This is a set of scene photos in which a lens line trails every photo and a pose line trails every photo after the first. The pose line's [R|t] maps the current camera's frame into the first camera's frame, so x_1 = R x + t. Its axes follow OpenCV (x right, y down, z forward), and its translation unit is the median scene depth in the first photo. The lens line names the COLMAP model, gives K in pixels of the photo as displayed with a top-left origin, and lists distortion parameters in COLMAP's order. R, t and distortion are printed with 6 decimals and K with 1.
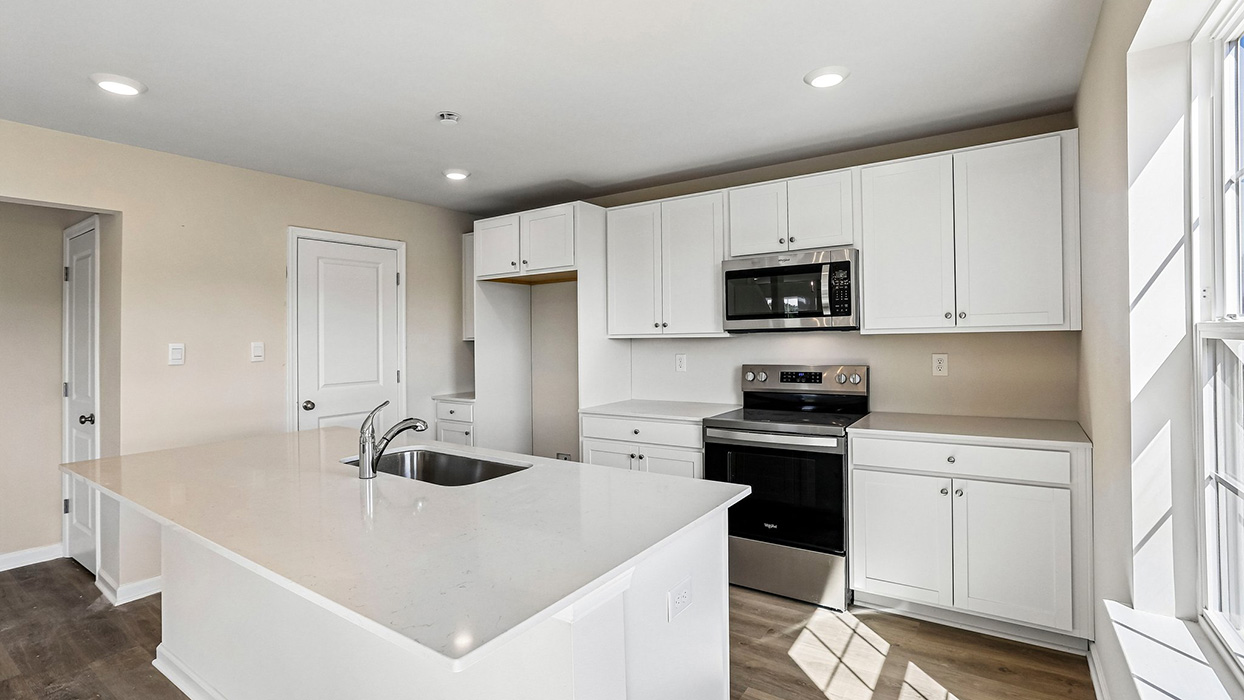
lens RADIAL K [[579.4, 0, 623.5], [0, 579.4, 332.4], [0, 0, 1]] dist [-0.001116, 0.000280]
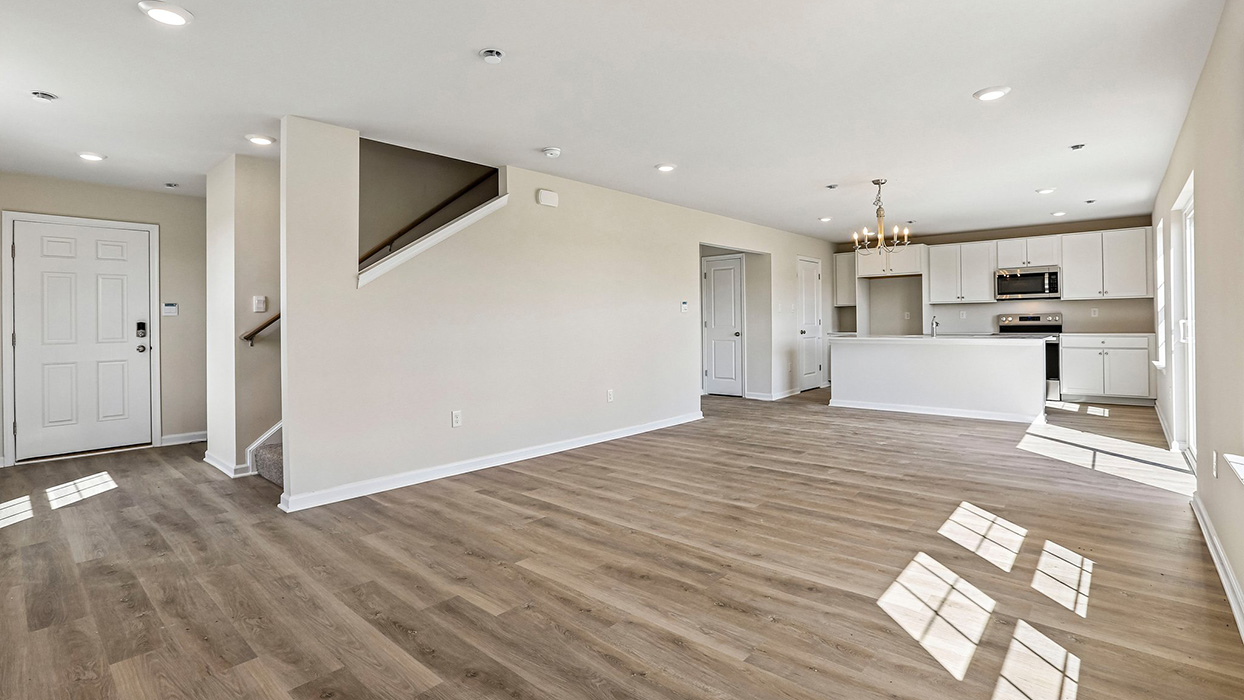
lens RADIAL K [[567.6, 0, 623.1], [0, 567.6, 316.7], [0, 0, 1]] dist [-0.059977, 0.034759]
pose [[0.991471, -0.000088, -0.130327, -1.090416], [0.000919, 0.999980, 0.006314, 0.054351], [0.130324, -0.006380, 0.991451, -1.540602]]
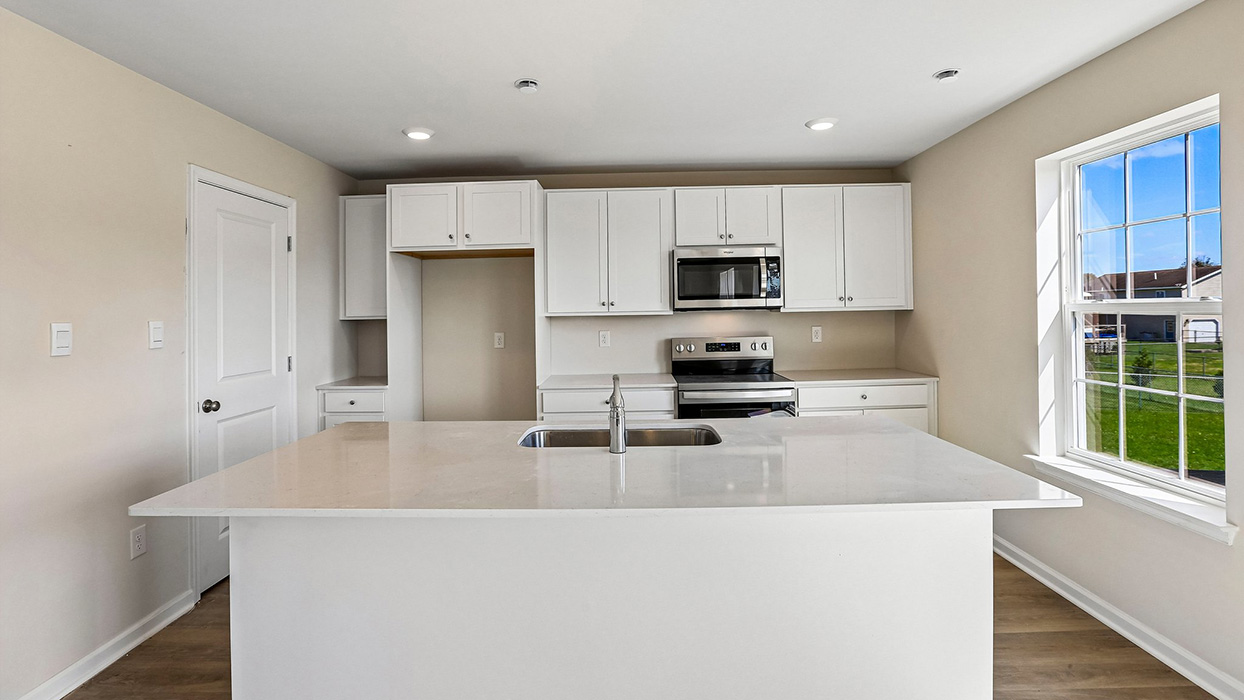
lens RADIAL K [[590.9, 0, 612.3], [0, 590.9, 313.1], [0, 0, 1]] dist [-0.004886, 0.000280]
pose [[0.835181, 0.001376, 0.549974, -0.598676], [-0.000680, 0.999999, -0.001469, 0.007141], [-0.549975, 0.000853, 0.835180, 0.073859]]
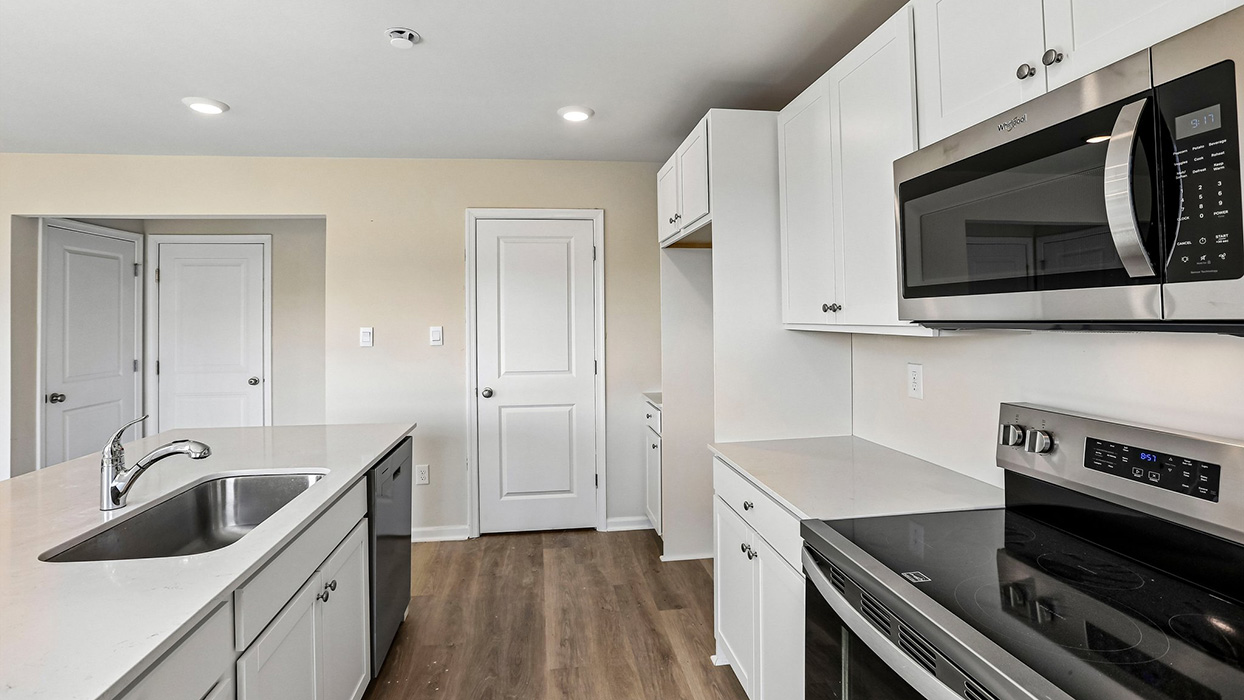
lens RADIAL K [[590.9, 0, 612.3], [0, 590.9, 313.1], [0, 0, 1]] dist [-0.004886, 0.000280]
pose [[0.659356, 0.002008, -0.751828, 0.364346], [0.006972, 0.999937, 0.008786, -0.015197], [0.751798, -0.011035, 0.659301, 0.557265]]
